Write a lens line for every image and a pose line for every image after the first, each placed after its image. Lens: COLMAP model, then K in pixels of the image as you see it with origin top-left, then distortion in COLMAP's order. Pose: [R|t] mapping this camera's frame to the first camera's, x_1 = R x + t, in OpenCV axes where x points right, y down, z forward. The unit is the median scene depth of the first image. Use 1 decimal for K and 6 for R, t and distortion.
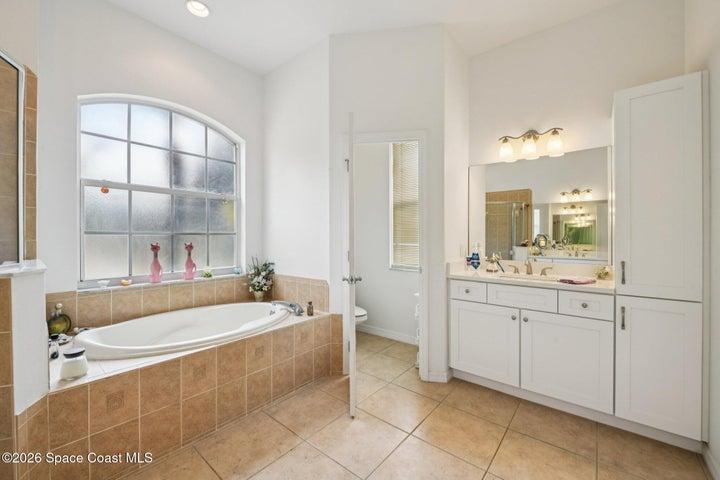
lens RADIAL K [[292.4, 0, 359.8], [0, 292.4, 237.6], [0, 0, 1]] dist [-0.001820, -0.000690]
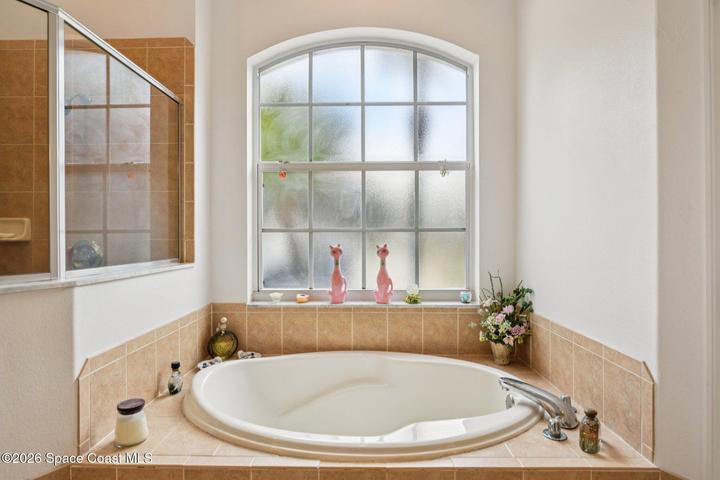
lens RADIAL K [[384.0, 0, 362.7], [0, 384.0, 235.1], [0, 0, 1]] dist [-0.000679, -0.003410]
pose [[0.622281, 0.002227, -0.782791, 0.029071], [-0.002662, 0.999996, 0.000729, -0.003022], [0.782789, 0.001630, 0.622285, 0.462783]]
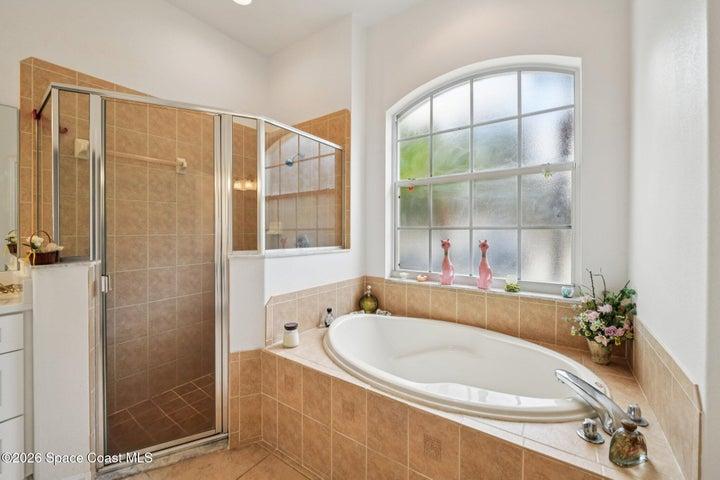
lens RADIAL K [[292.4, 0, 369.3], [0, 292.4, 230.2], [0, 0, 1]] dist [-0.001820, -0.000690]
pose [[0.077831, -0.001440, -0.996966, 0.143809], [-0.006992, 0.999974, -0.001991, -0.004324], [0.996942, 0.007126, 0.077819, 0.655352]]
